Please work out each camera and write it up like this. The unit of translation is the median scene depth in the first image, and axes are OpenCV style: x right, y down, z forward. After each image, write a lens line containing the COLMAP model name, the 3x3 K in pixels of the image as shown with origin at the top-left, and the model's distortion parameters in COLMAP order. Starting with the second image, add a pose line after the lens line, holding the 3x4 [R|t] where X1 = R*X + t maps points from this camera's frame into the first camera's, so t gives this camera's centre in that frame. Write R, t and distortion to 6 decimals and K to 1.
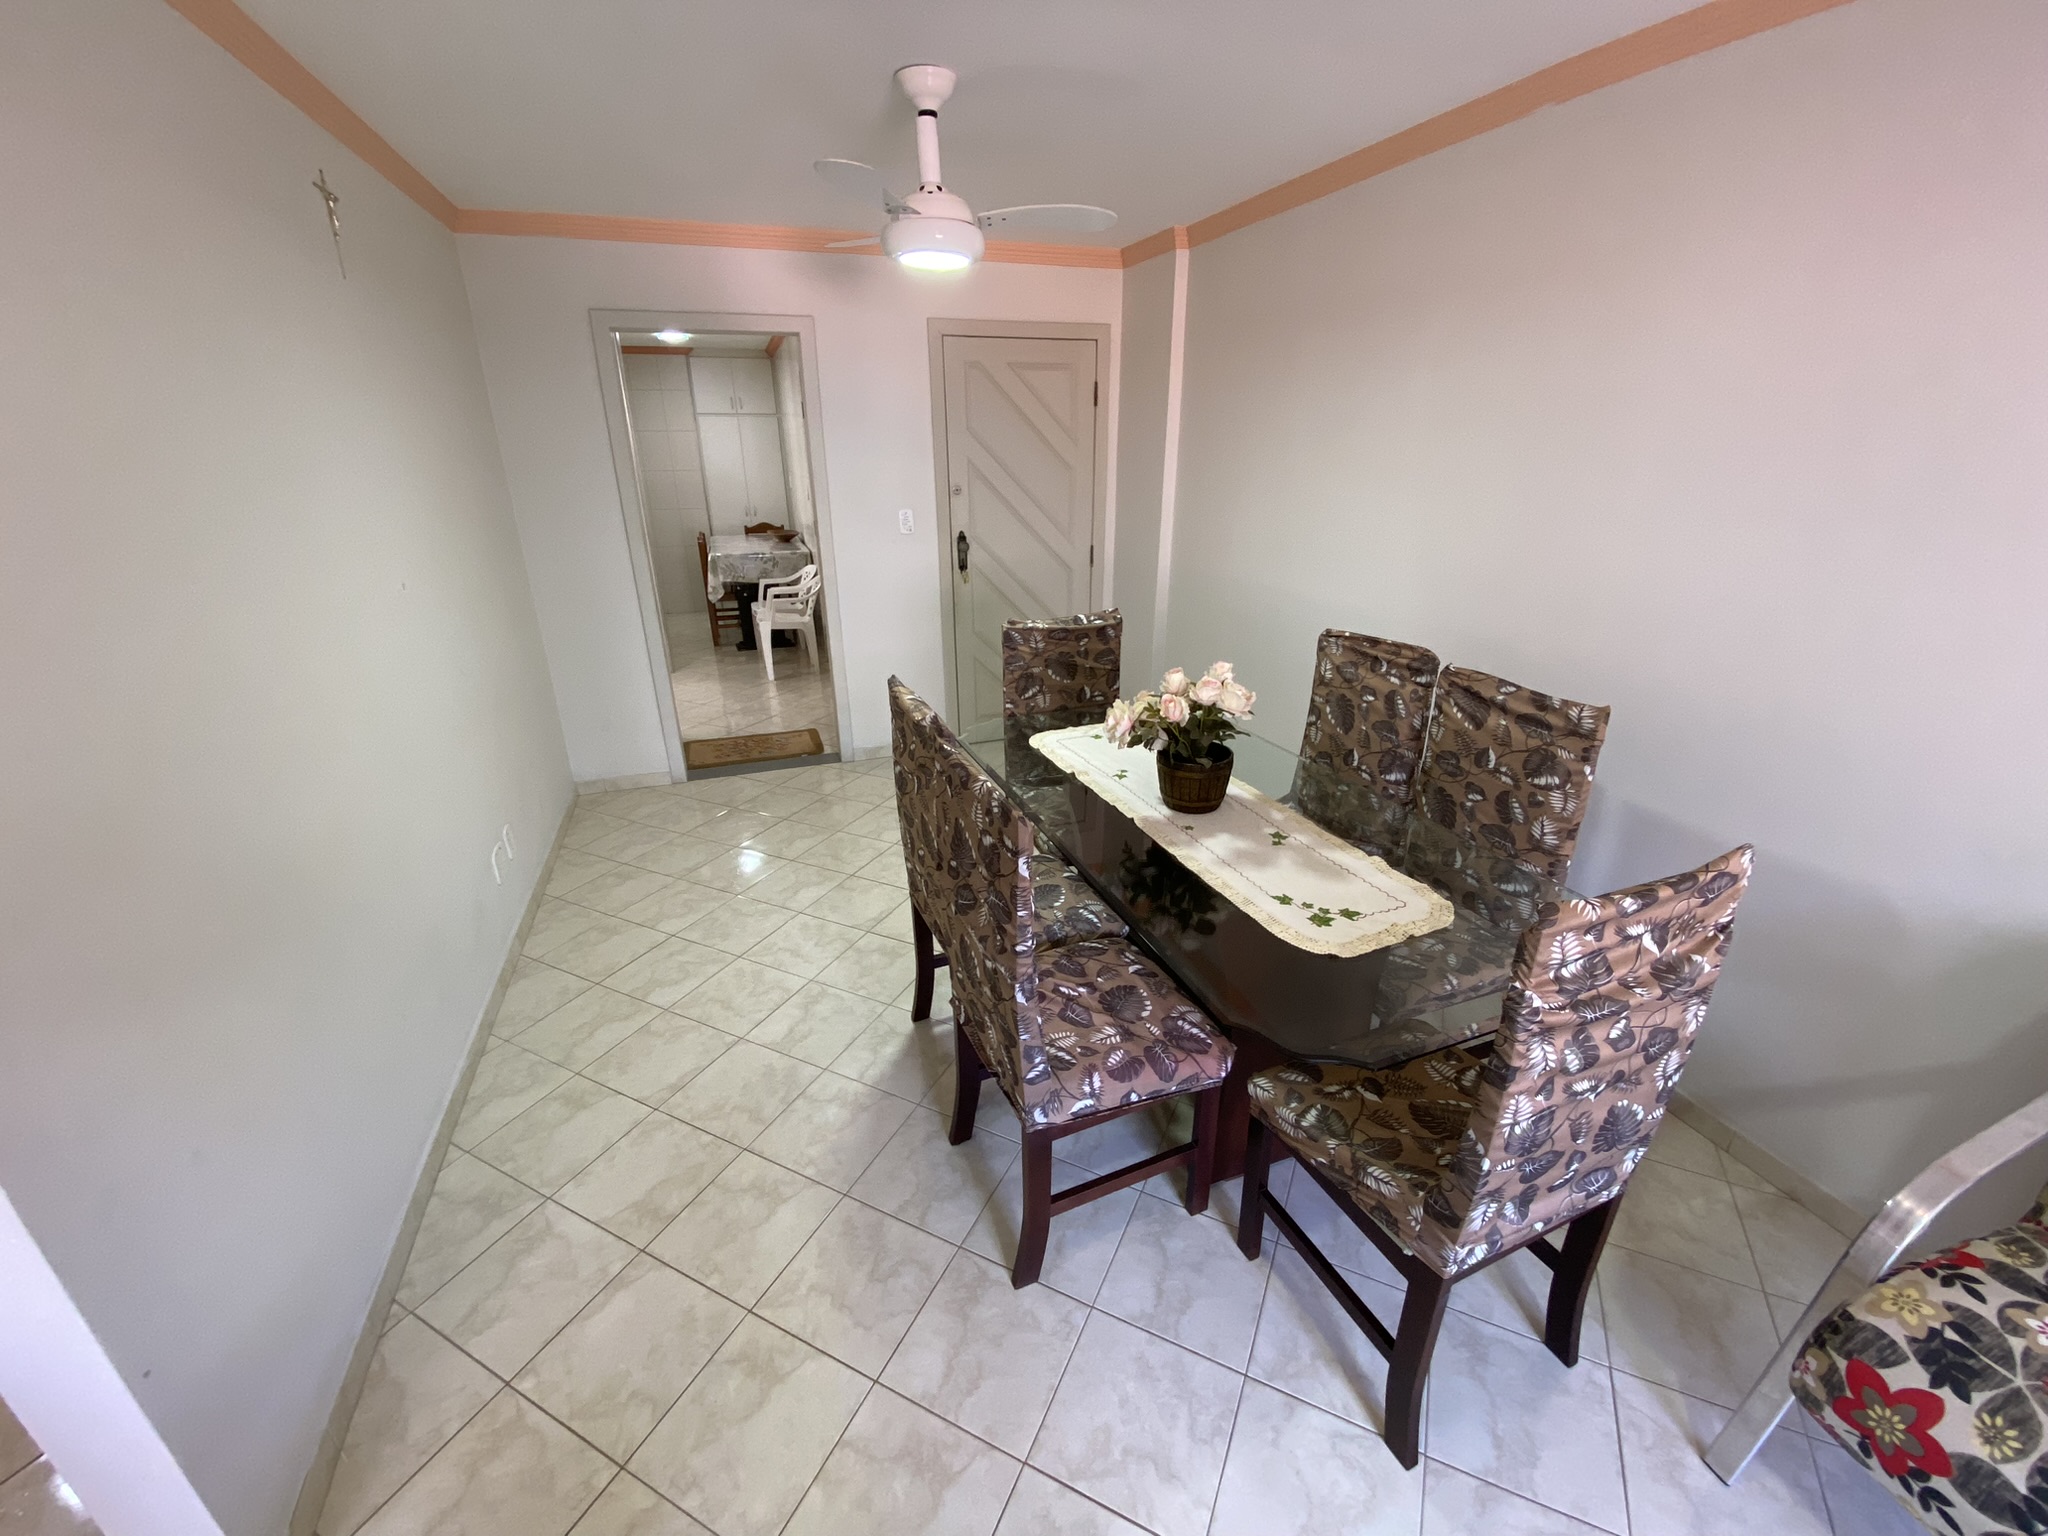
lens RADIAL K [[839.4, 0, 1024.5], [0, 839.4, 776.9], [0, 0, 1]] dist [0.024041, -0.020411]
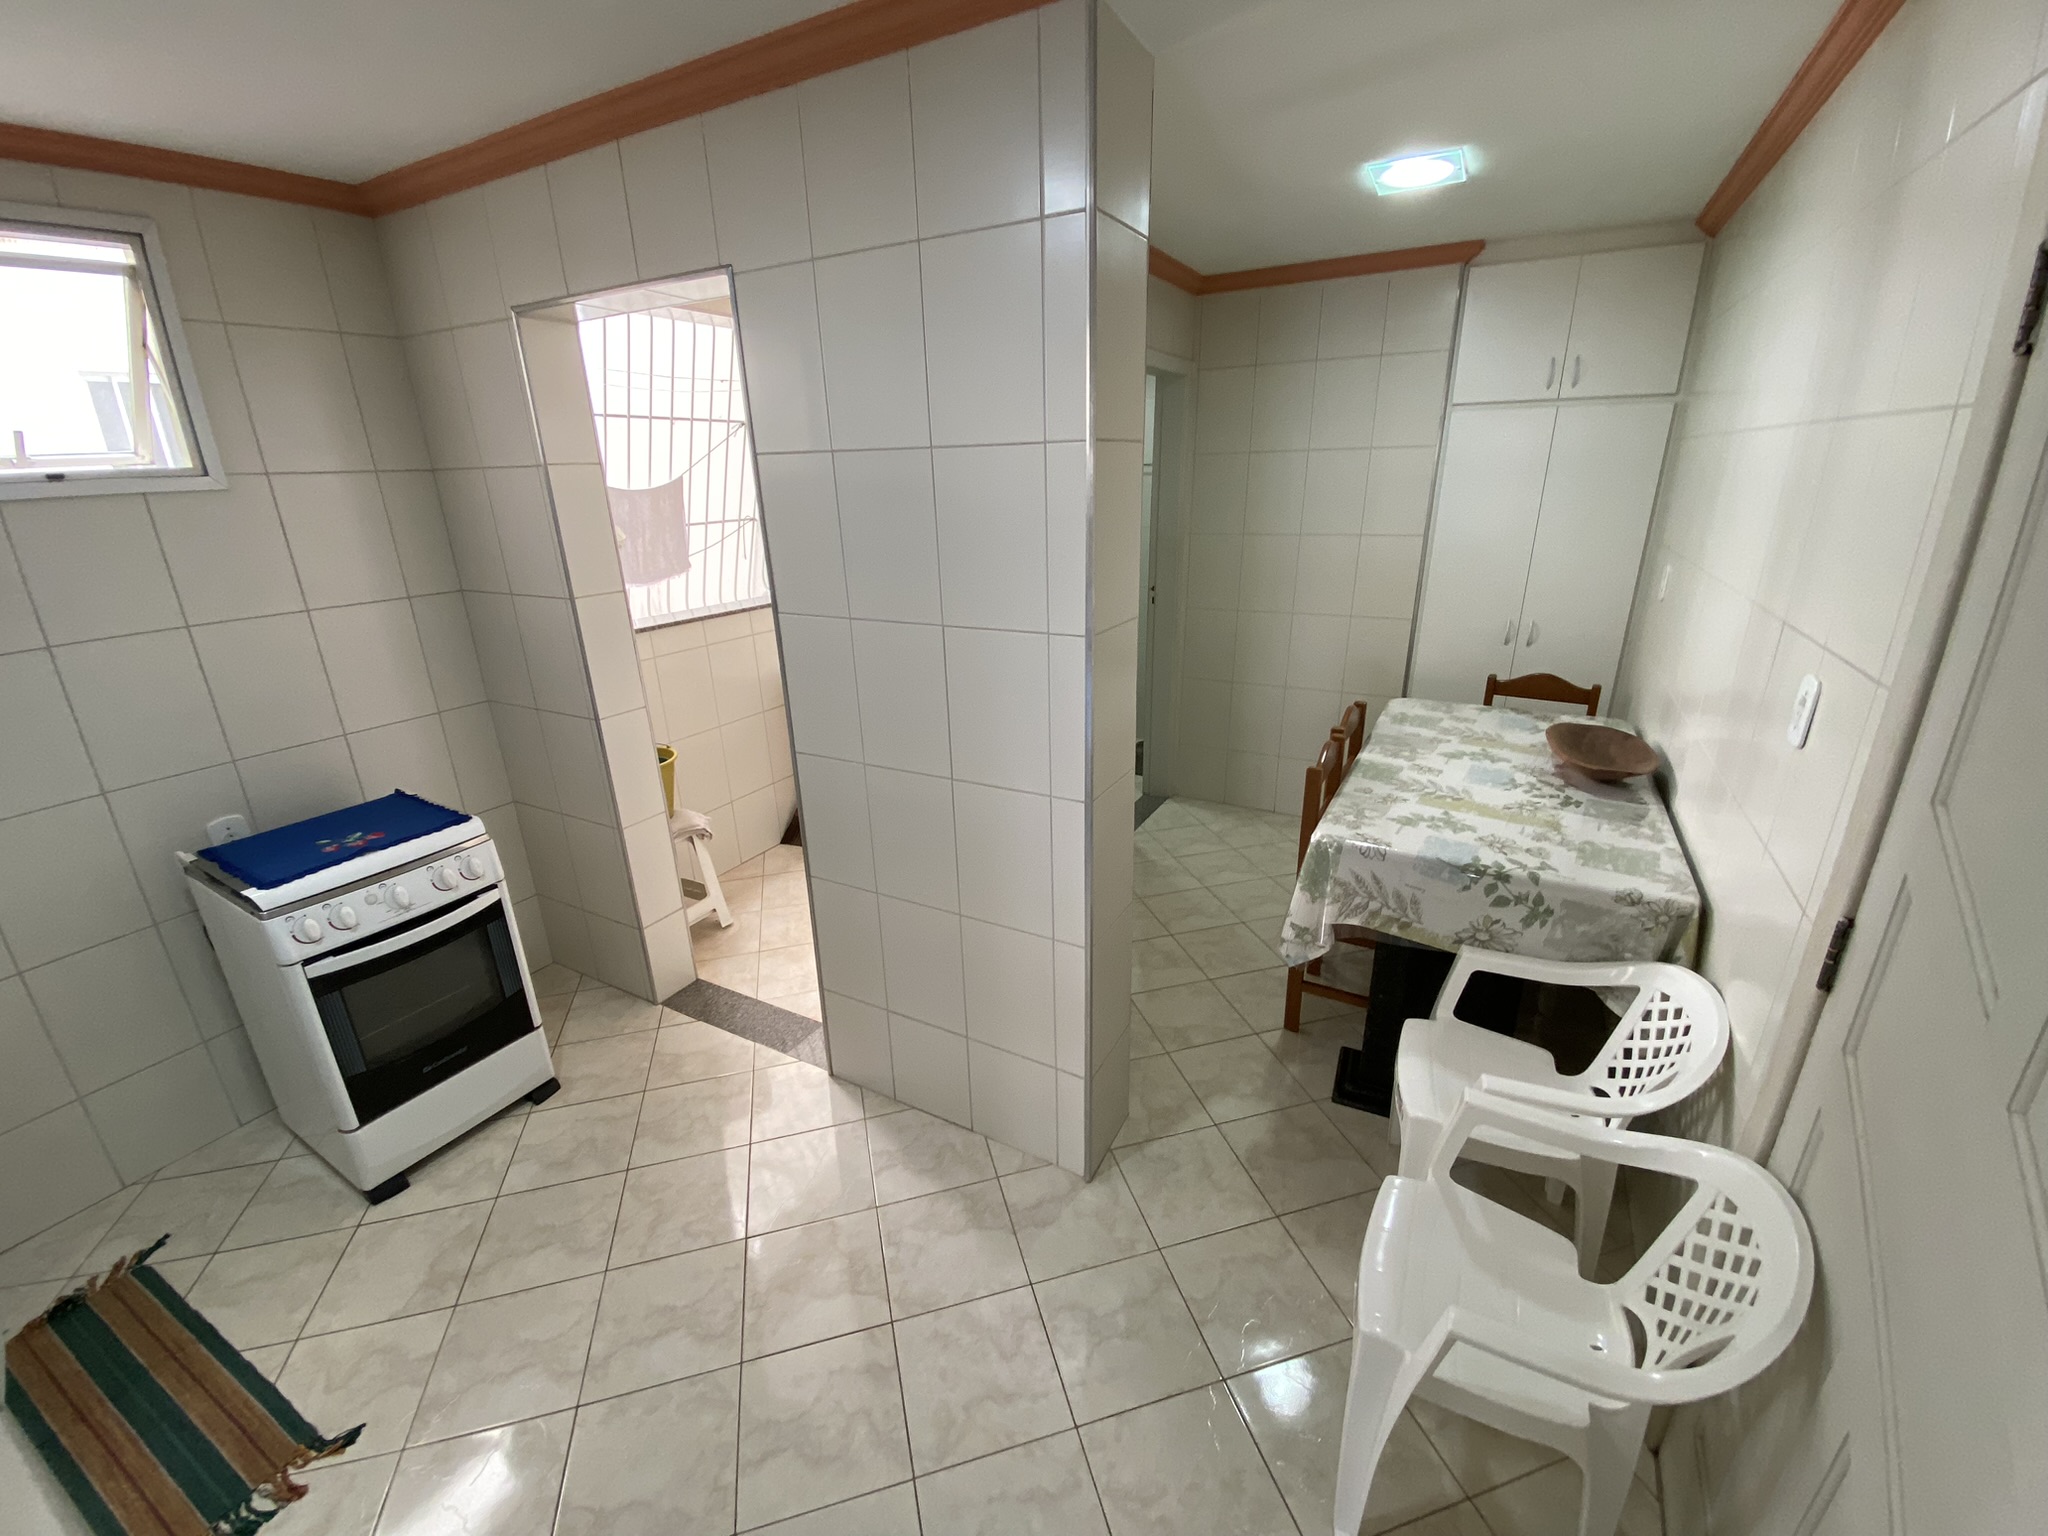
lens RADIAL K [[839.4, 0, 1024.5], [0, 839.4, 776.9], [0, 0, 1]] dist [0.024041, -0.020411]
pose [[0.669350, 0.236119, -0.704427, -0.196645], [-0.259772, 0.962687, 0.075849, -0.236887], [0.696052, 0.132221, 0.705712, 0.599731]]
